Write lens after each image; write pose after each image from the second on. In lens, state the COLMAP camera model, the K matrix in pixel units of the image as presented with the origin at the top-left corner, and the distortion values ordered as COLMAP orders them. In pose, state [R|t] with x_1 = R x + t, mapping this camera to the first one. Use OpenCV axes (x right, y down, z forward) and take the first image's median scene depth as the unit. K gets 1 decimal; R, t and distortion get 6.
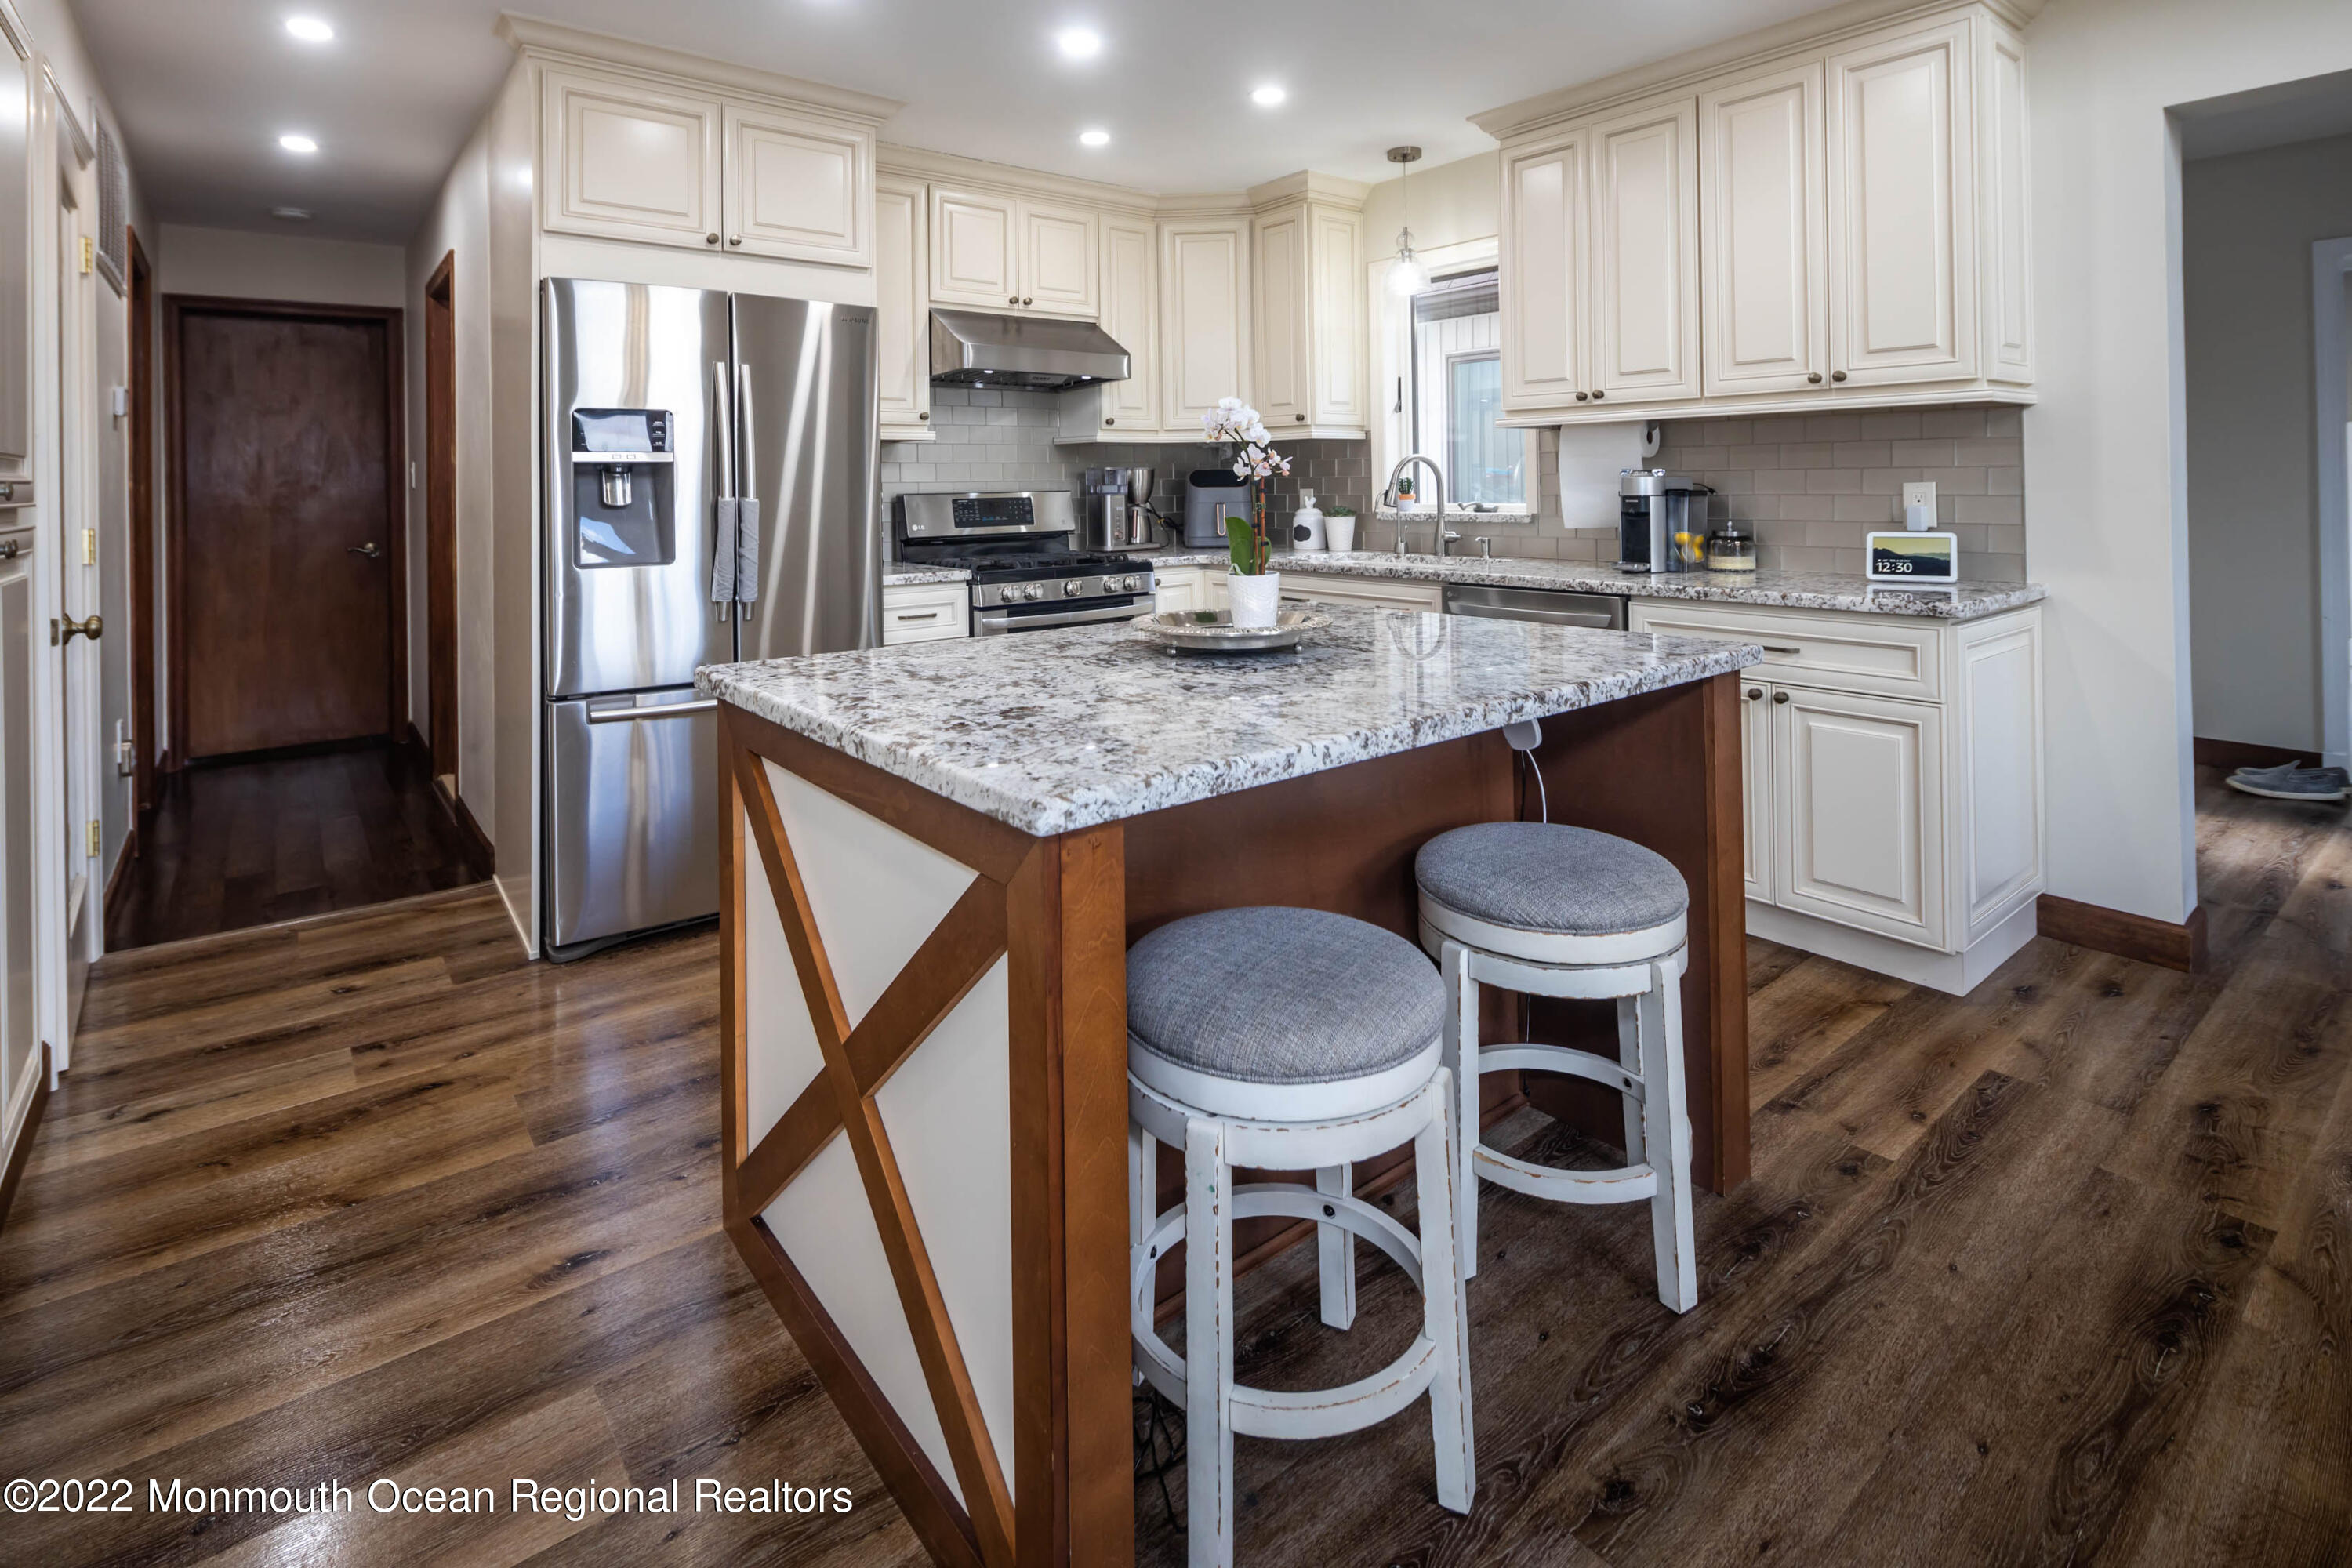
lens RADIAL K [[1135.1, 0, 1179.1], [0, 1135.1, 479.0], [0, 0, 1]] dist [-0.001235, -0.000490]
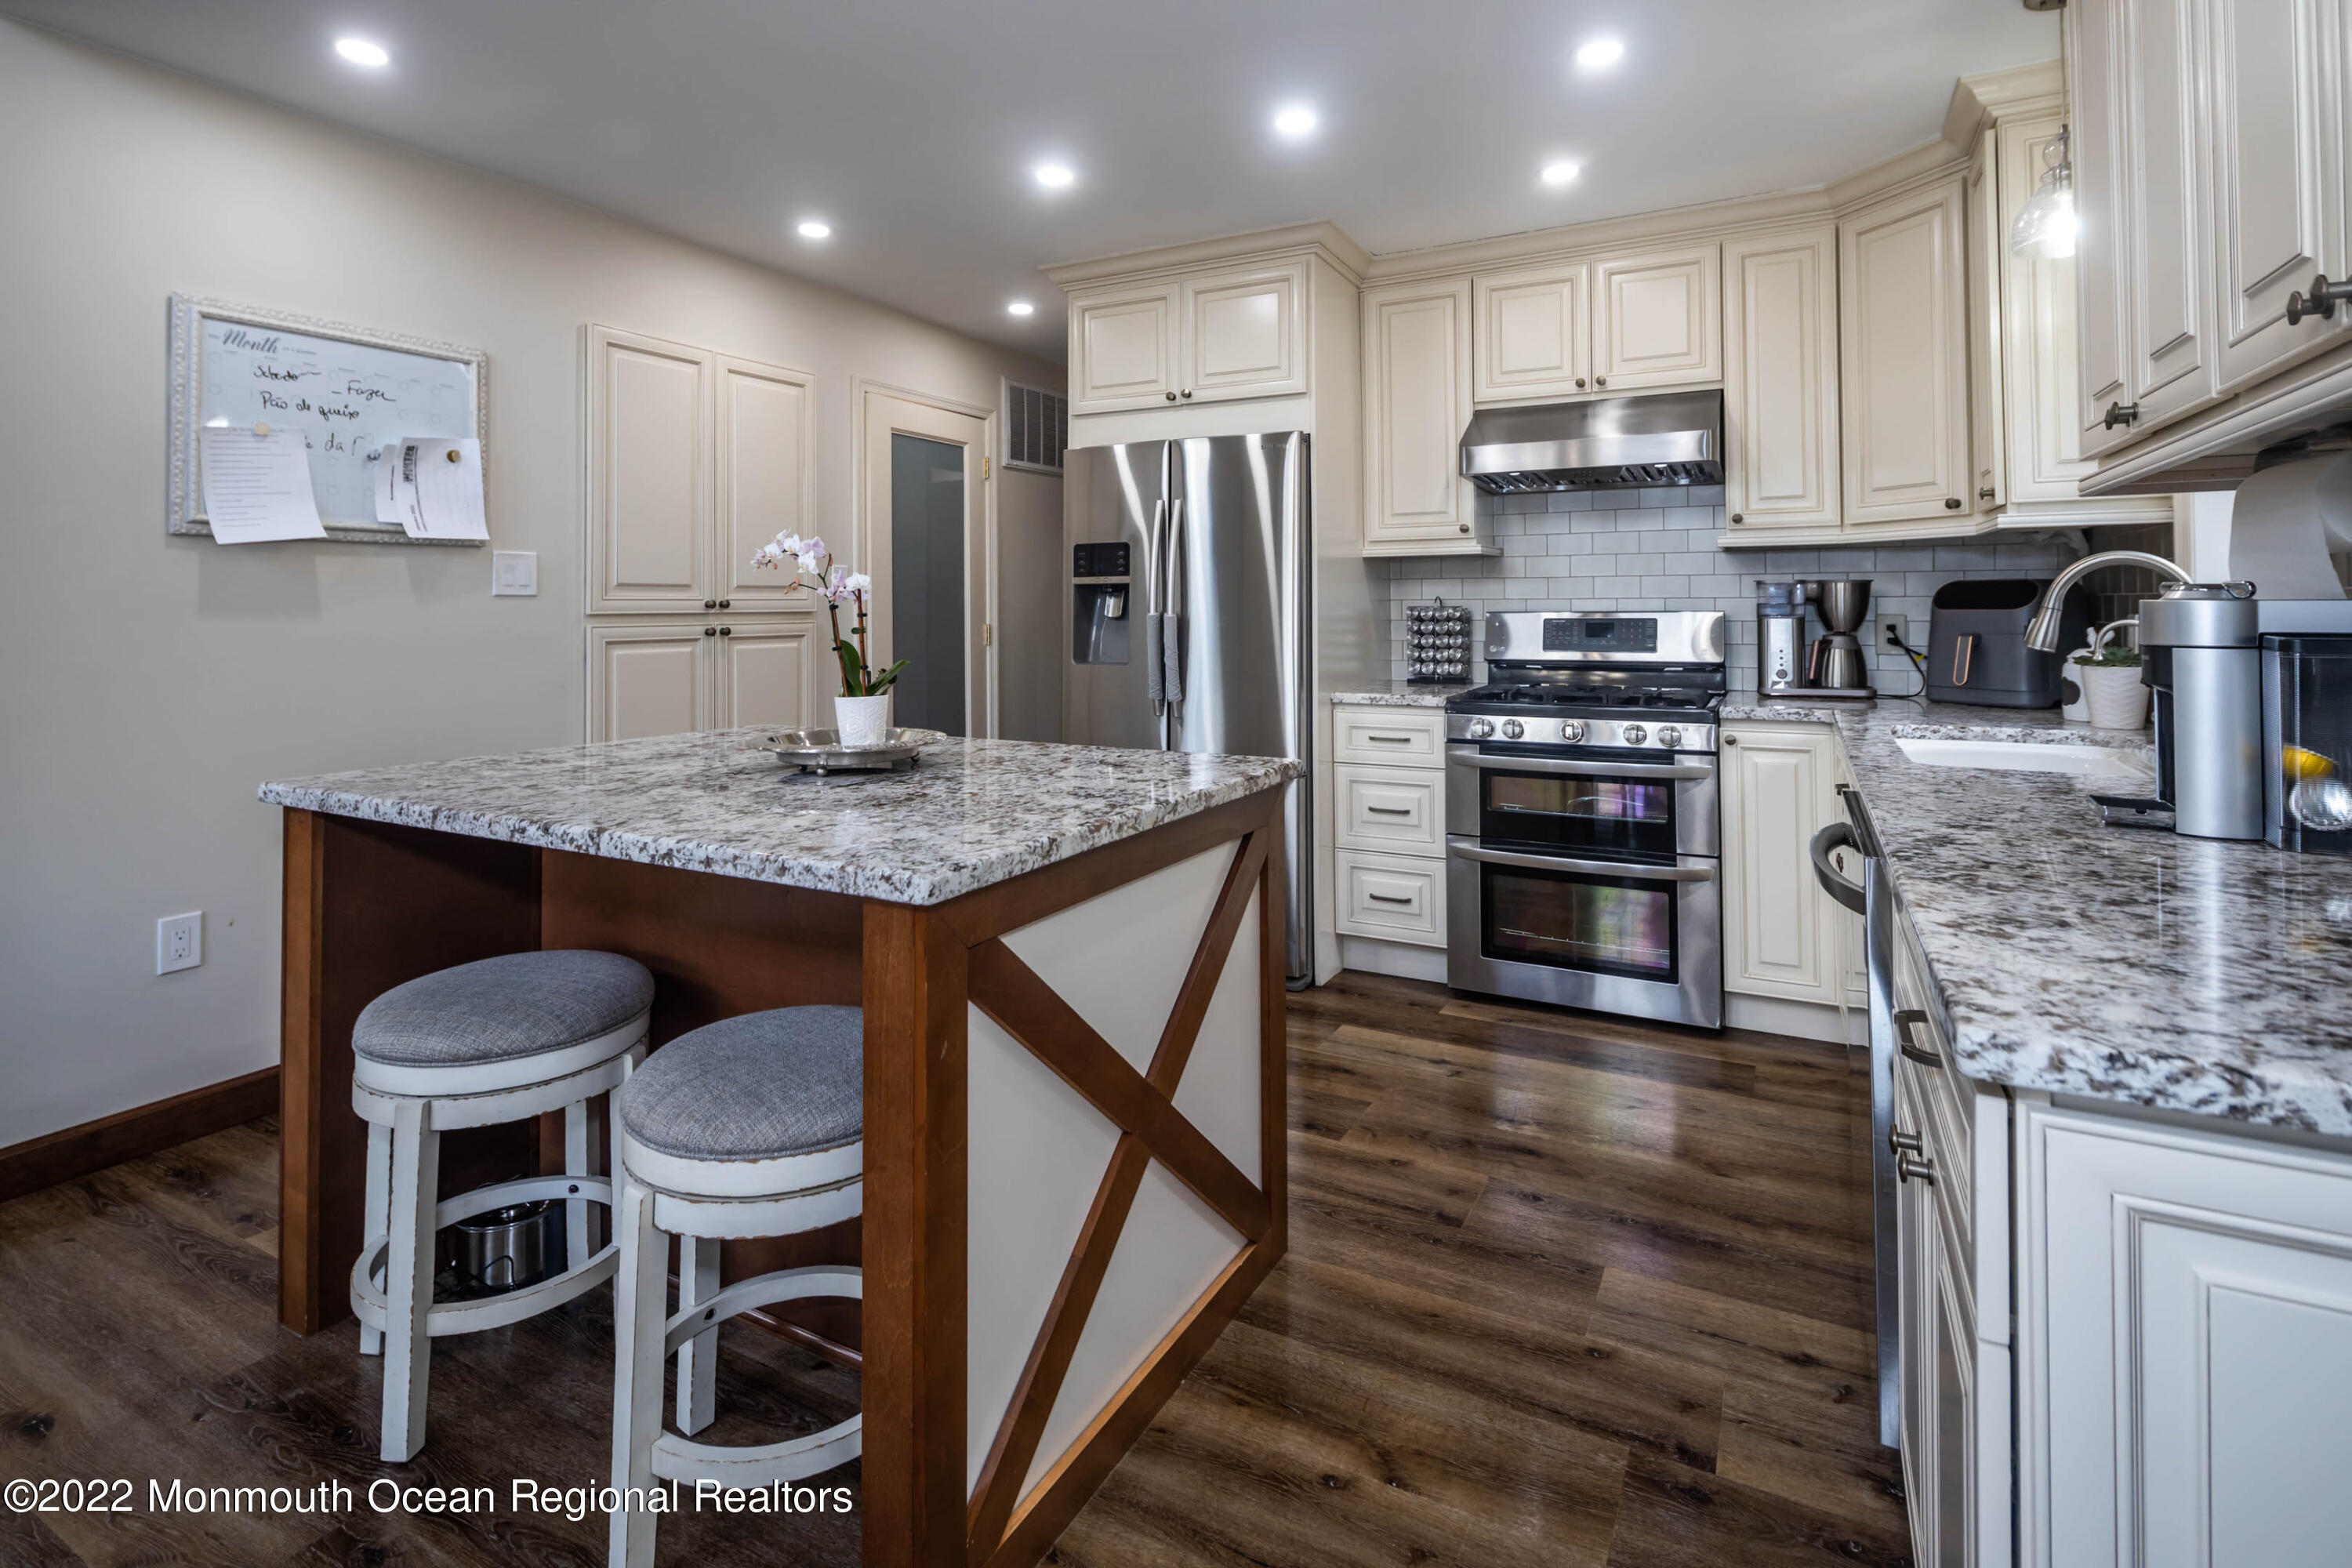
lens RADIAL K [[1139.0, 0, 1178.4], [0, 1139.0, 578.3], [0, 0, 1]] dist [0.003134, 0.000206]
pose [[0.383287, -0.013553, -0.923530, 0.720800], [0.002306, 0.999903, -0.013717, -0.003274], [0.923627, 0.003128, 0.383281, 0.565022]]
